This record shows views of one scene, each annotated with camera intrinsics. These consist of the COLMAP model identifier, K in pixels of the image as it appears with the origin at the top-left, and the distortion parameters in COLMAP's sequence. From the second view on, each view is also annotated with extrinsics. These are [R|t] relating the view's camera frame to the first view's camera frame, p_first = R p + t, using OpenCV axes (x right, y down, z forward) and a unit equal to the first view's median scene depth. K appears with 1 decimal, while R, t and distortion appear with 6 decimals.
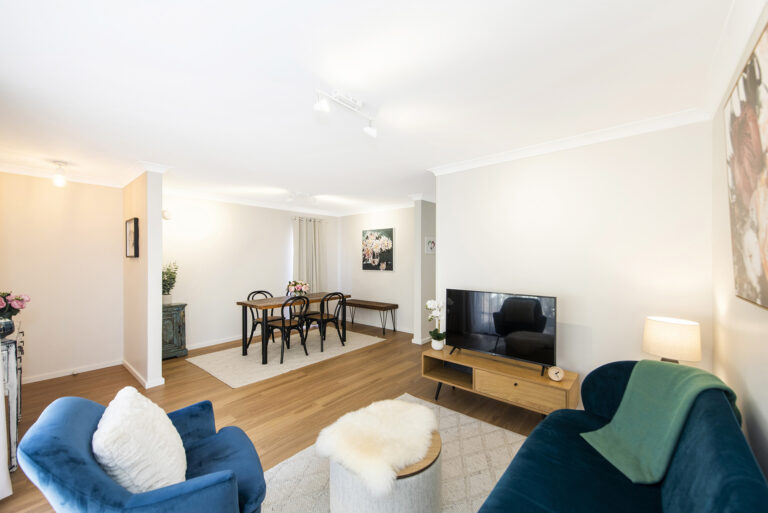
lens RADIAL K [[306.6, 0, 386.5], [0, 306.6, 263.0], [0, 0, 1]] dist [0.000081, 0.000020]
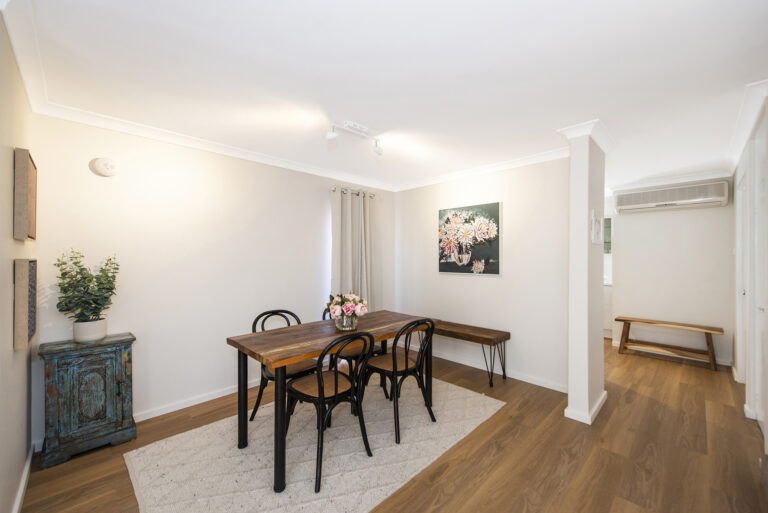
lens RADIAL K [[302.6, 0, 394.3], [0, 302.6, 260.7], [0, 0, 1]] dist [-0.000085, -0.000006]
pose [[0.998676, 0.004814, -0.051213, -0.150646], [-0.005139, 0.999967, -0.006215, 0.003181], [0.051182, 0.006470, 0.998668, 0.406375]]
